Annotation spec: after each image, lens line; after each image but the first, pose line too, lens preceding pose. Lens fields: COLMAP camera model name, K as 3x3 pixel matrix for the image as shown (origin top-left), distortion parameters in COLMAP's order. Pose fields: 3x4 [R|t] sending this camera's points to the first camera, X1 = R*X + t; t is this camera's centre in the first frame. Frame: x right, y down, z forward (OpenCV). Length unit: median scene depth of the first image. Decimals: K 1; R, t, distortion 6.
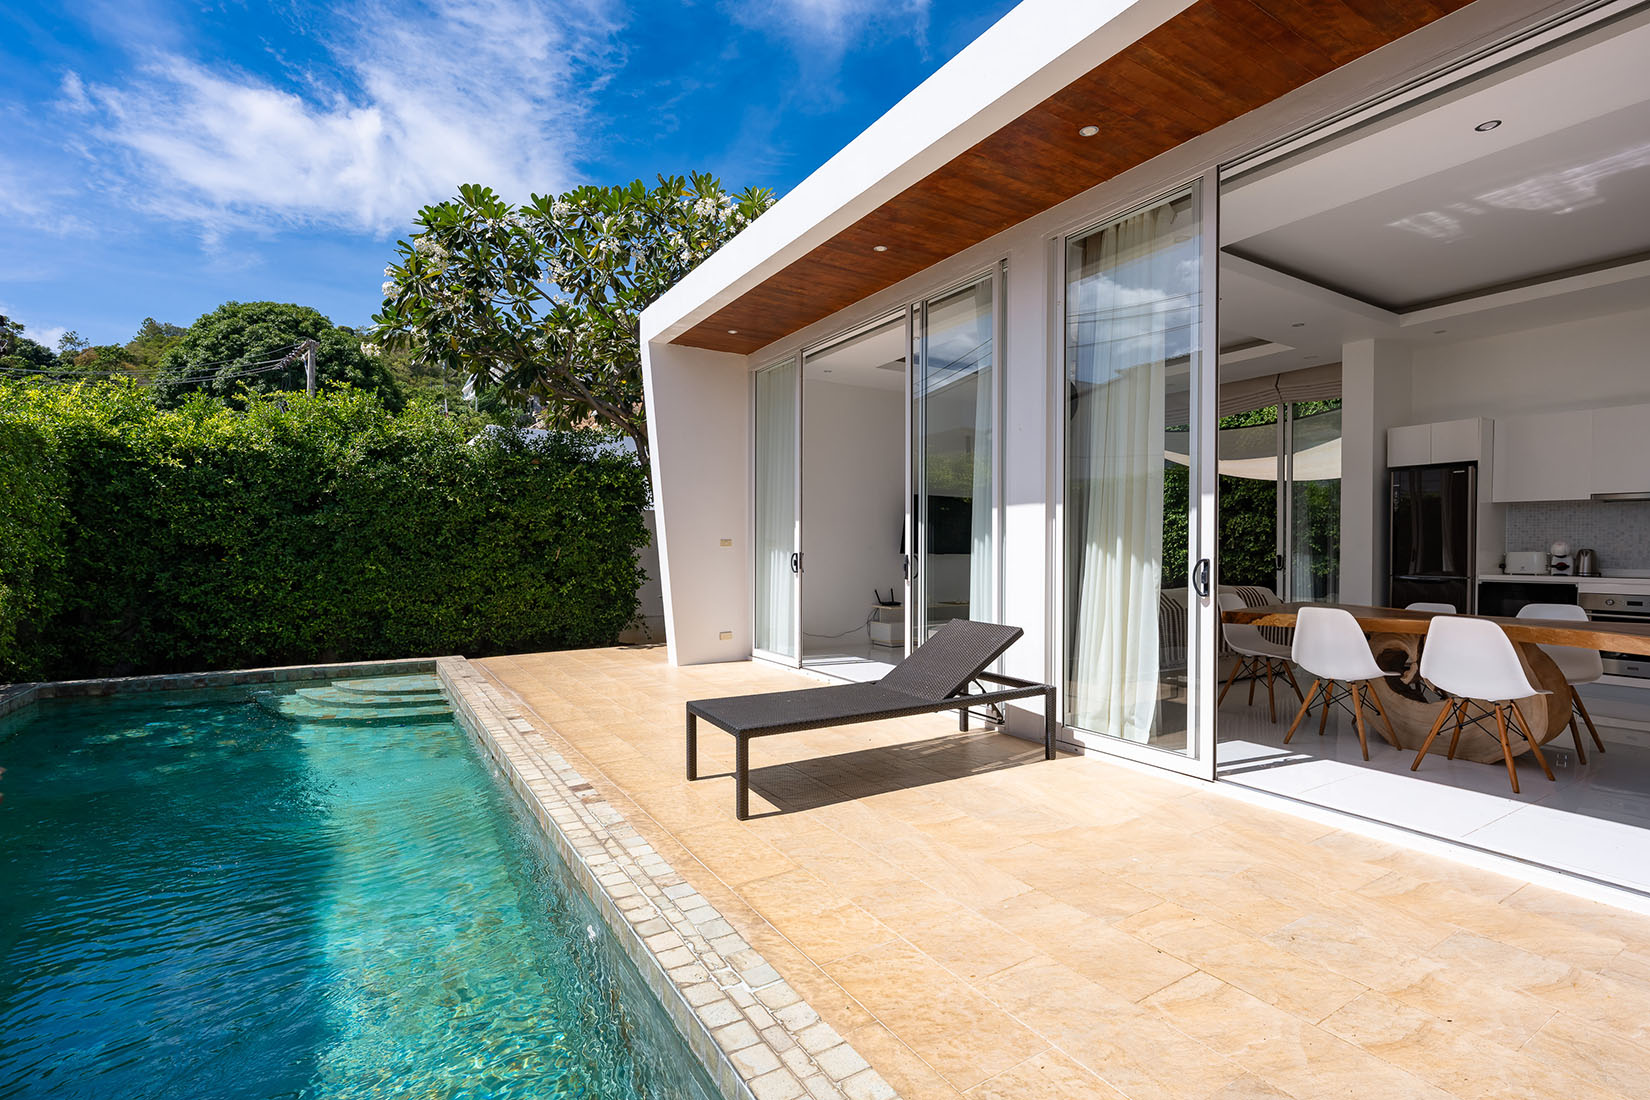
lens RADIAL K [[758.9, 0, 827.5], [0, 758.9, 551.1], [0, 0, 1]] dist [-0.000500, 0.000060]
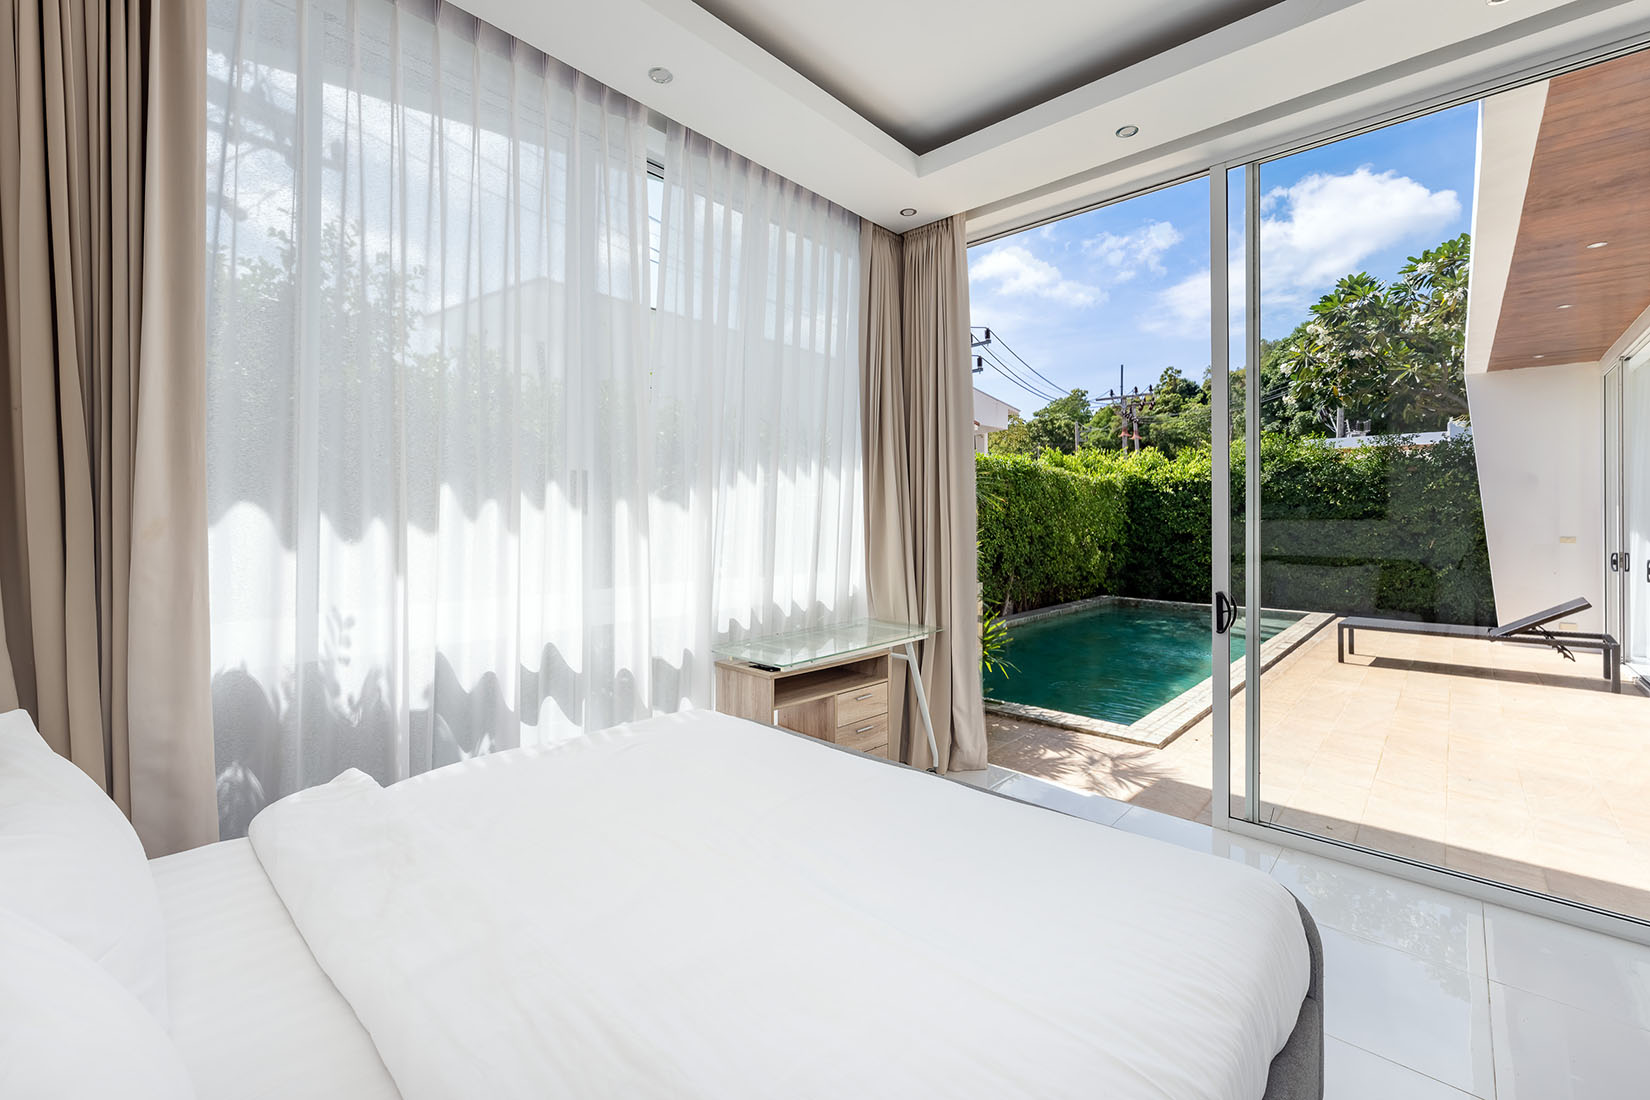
lens RADIAL K [[699.2, 0, 820.2], [0, 699.2, 520.5], [0, 0, 1]] dist [-0.002700, -0.000170]
pose [[0.266672, 0.001071, -0.963787, 0.562938], [-0.005909, 0.999982, -0.000524, -0.032800], [0.963769, 0.005835, 0.266674, -0.294783]]
